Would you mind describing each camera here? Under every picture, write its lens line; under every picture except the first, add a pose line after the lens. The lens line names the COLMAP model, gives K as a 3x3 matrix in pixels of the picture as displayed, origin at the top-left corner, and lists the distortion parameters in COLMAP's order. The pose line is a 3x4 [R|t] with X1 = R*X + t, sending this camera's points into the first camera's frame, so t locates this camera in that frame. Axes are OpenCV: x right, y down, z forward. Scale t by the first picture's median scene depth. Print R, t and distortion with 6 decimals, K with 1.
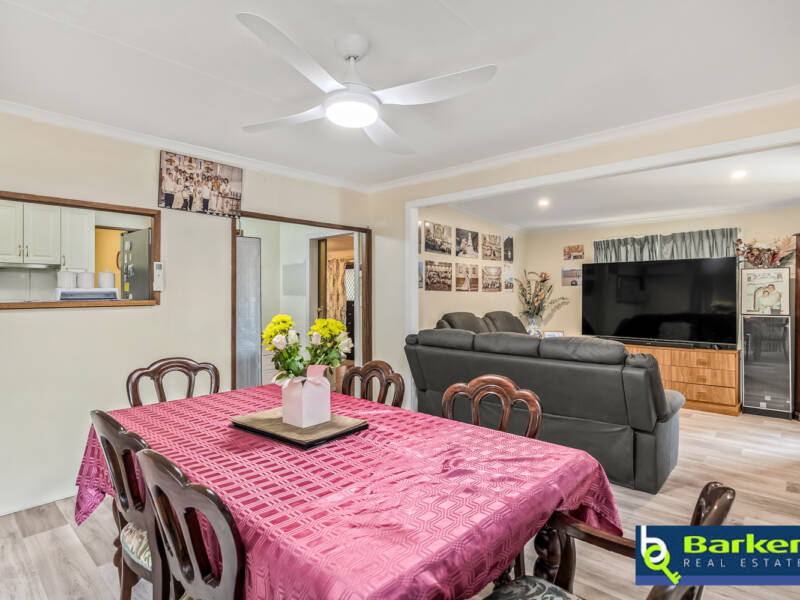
lens RADIAL K [[407.9, 0, 403.2], [0, 407.9, 297.4], [0, 0, 1]] dist [-0.004169, -0.001298]
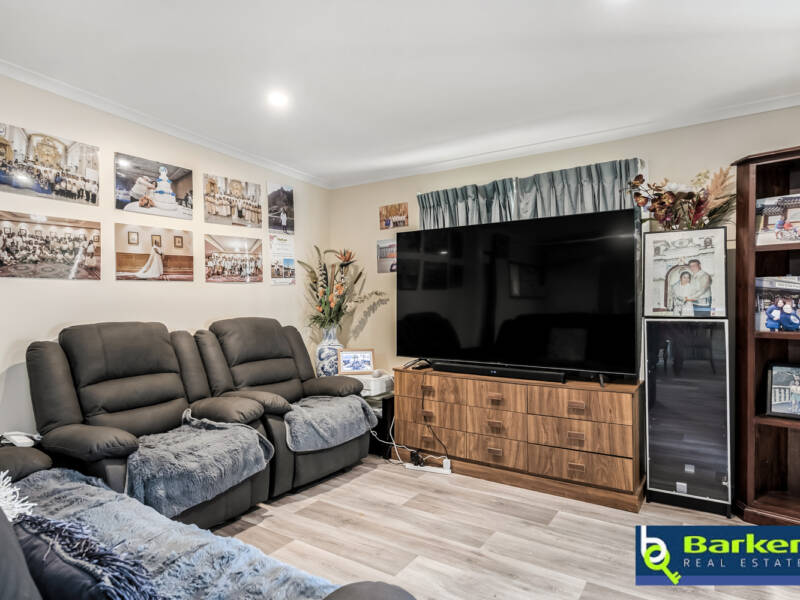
lens RADIAL K [[426.4, 0, 397.6], [0, 426.4, 304.0], [0, 0, 1]] dist [-0.005762, 0.001333]
pose [[0.991944, -0.015264, 0.125753, 0.401986], [0.013749, 0.999822, 0.012903, 0.011999], [-0.125927, -0.011071, 0.991978, 0.443305]]
